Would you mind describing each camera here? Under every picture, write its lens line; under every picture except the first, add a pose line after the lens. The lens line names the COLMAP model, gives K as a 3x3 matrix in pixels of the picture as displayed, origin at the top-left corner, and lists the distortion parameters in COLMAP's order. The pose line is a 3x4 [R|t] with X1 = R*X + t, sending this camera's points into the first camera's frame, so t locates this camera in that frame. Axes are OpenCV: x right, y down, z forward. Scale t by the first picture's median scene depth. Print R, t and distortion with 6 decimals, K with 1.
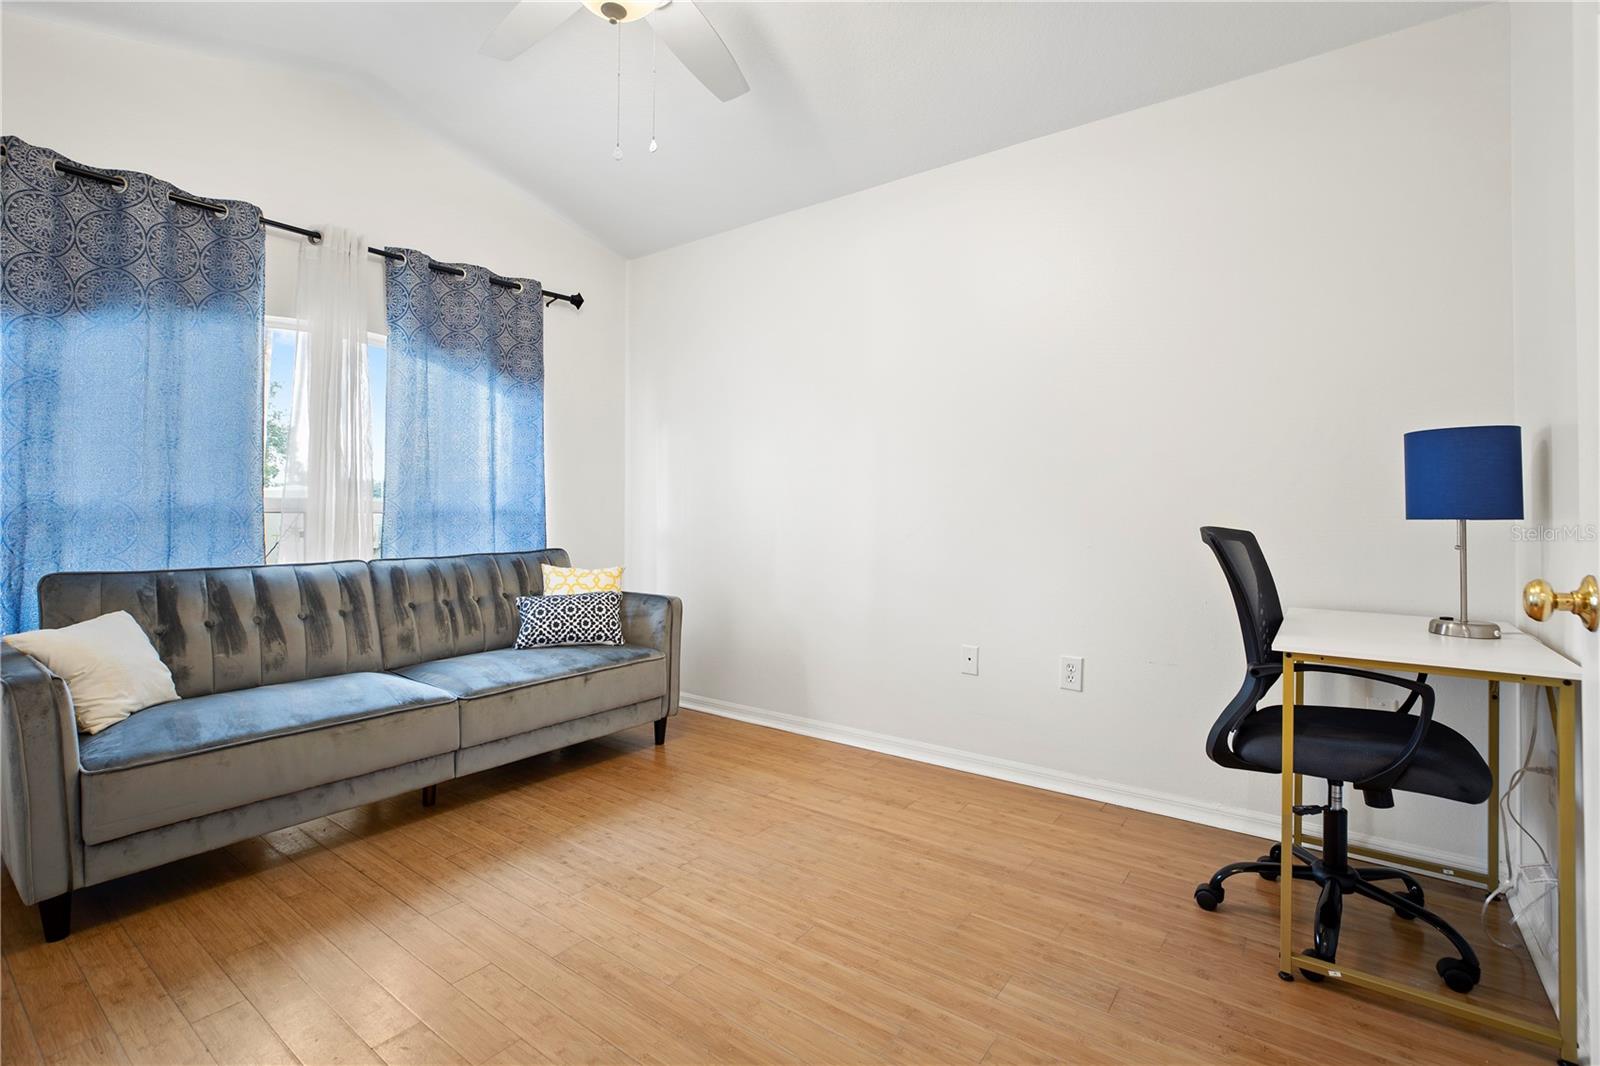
lens RADIAL K [[730.9, 0, 794.8], [0, 730.9, 518.4], [0, 0, 1]] dist [-0.024894, 0.004142]
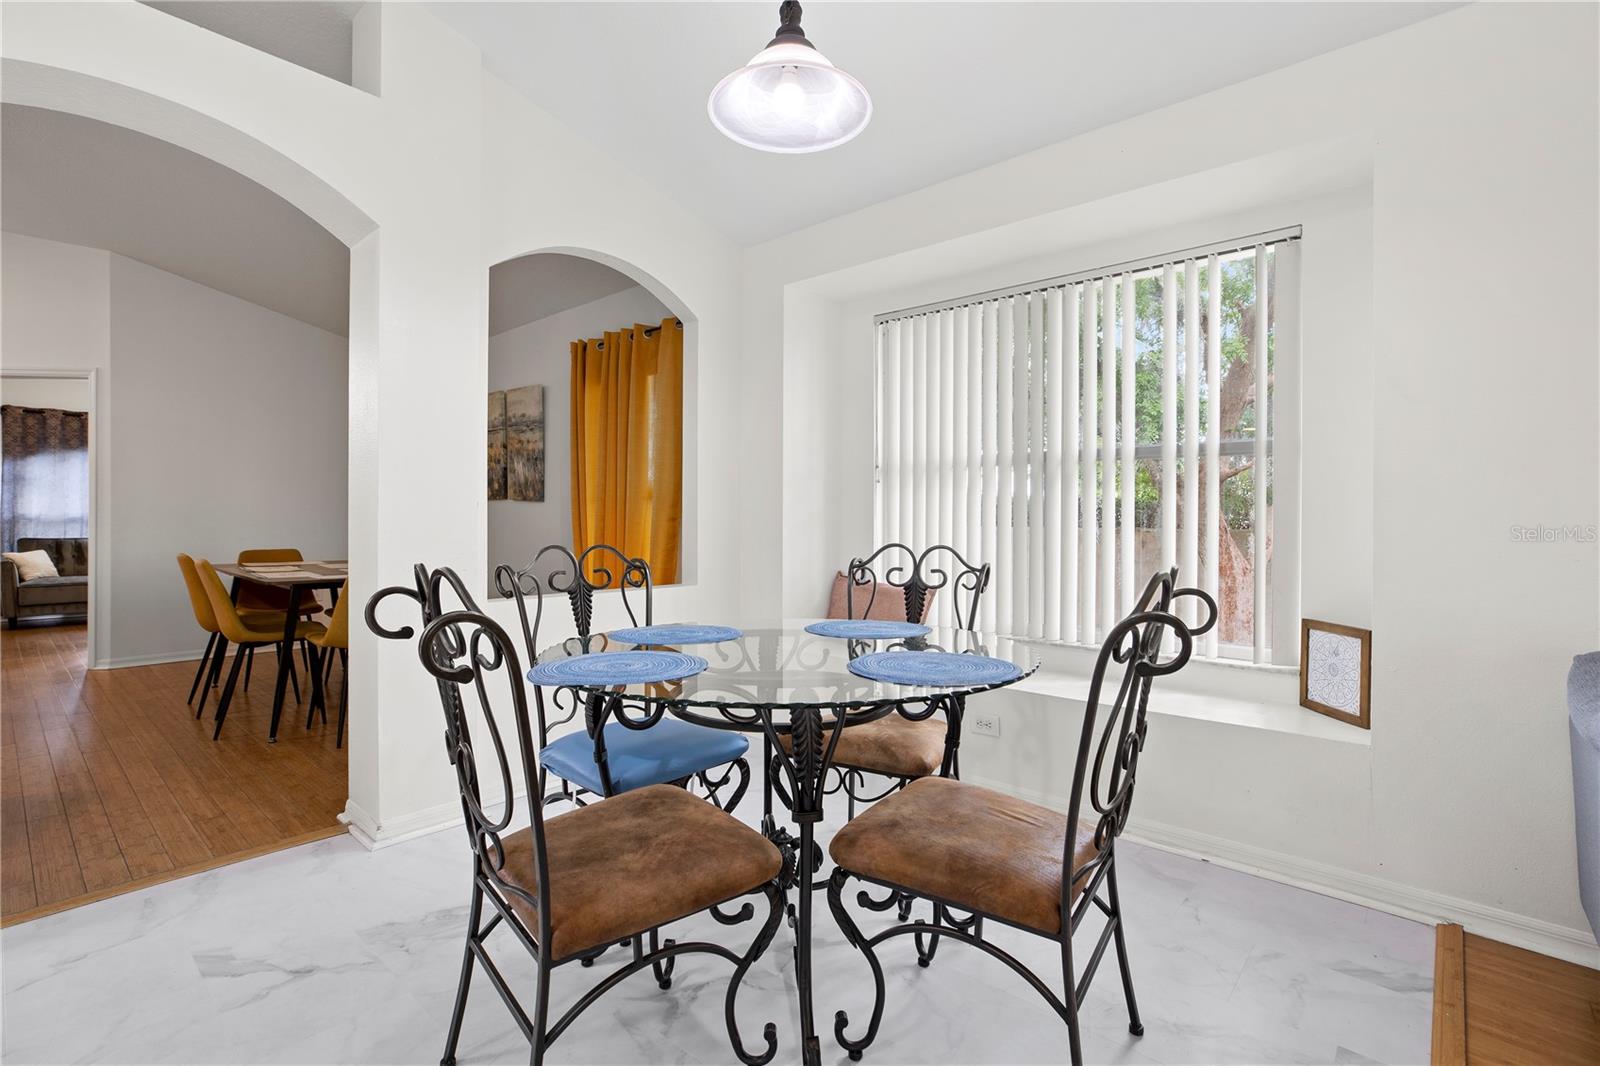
lens RADIAL K [[730.9, 0, 795.0], [0, 730.9, 529.3], [0, 0, 1]] dist [-0.024894, 0.004142]
pose [[0.996199, 0.001473, -0.087095, 2.686654], [-0.000507, 0.999938, 0.011119, -0.000958], [0.087106, -0.011032, 0.996138, -1.887412]]
